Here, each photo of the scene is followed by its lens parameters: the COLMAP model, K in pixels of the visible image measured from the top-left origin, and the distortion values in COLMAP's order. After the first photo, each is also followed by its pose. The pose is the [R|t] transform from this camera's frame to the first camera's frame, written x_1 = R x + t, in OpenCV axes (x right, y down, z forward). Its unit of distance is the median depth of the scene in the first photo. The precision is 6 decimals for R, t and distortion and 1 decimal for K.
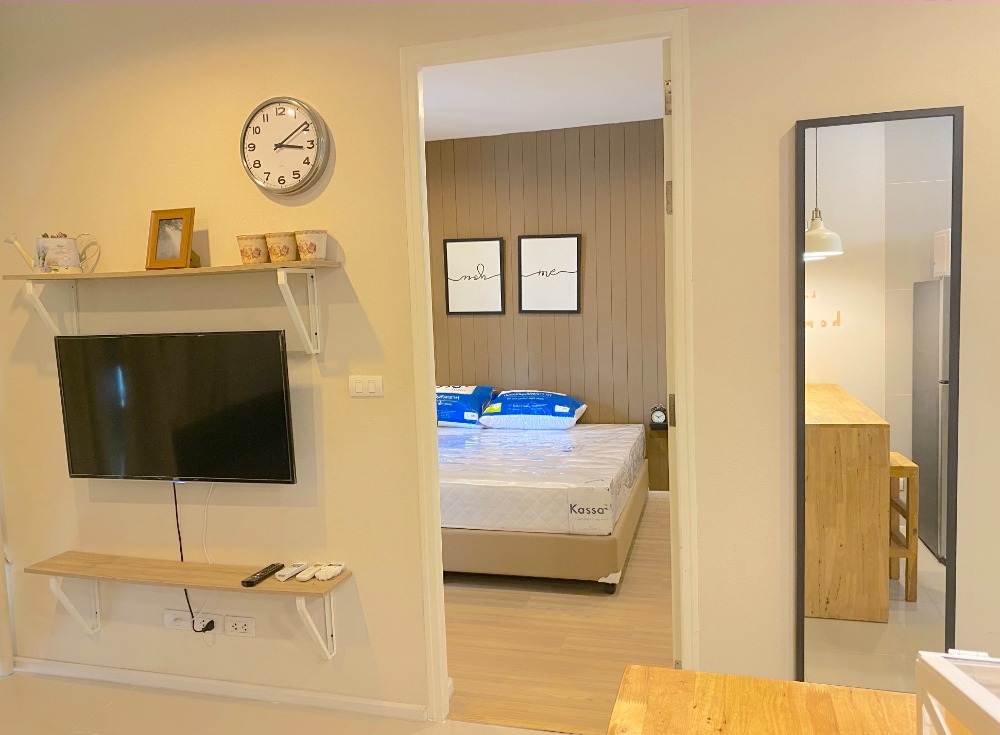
lens RADIAL K [[765.2, 0, 492.2], [0, 765.2, 363.2], [0, 0, 1]] dist [0.004964, 0.027064]
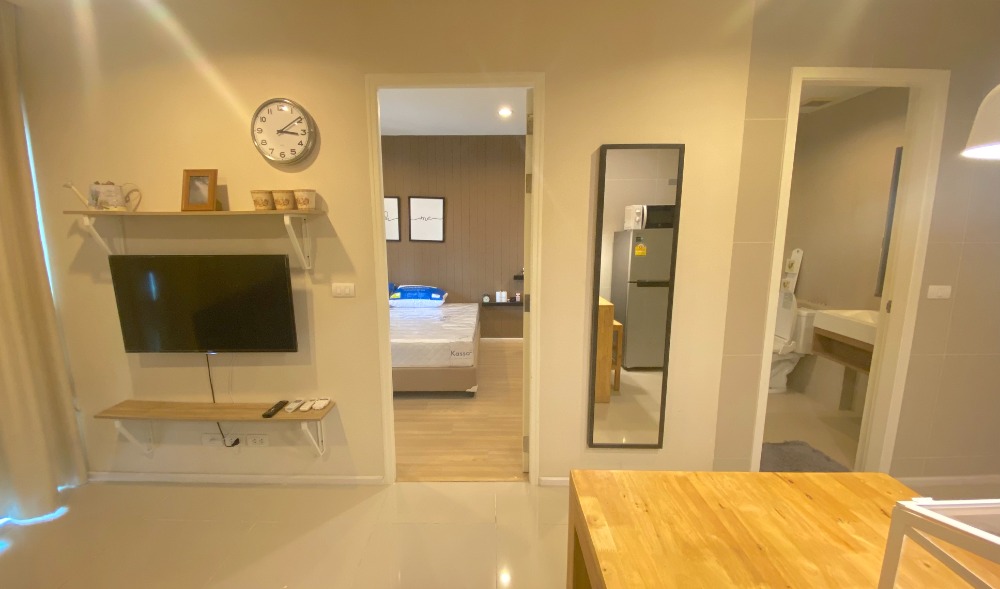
lens RADIAL K [[406.7, 0, 483.3], [0, 406.7, 297.0], [0, 0, 1]] dist [-0.001493, -0.002680]
pose [[0.964804, -0.012360, 0.262680, -0.095100], [-0.008089, 0.997027, 0.076623, -0.020486], [-0.262847, -0.076051, 0.961836, 0.089707]]
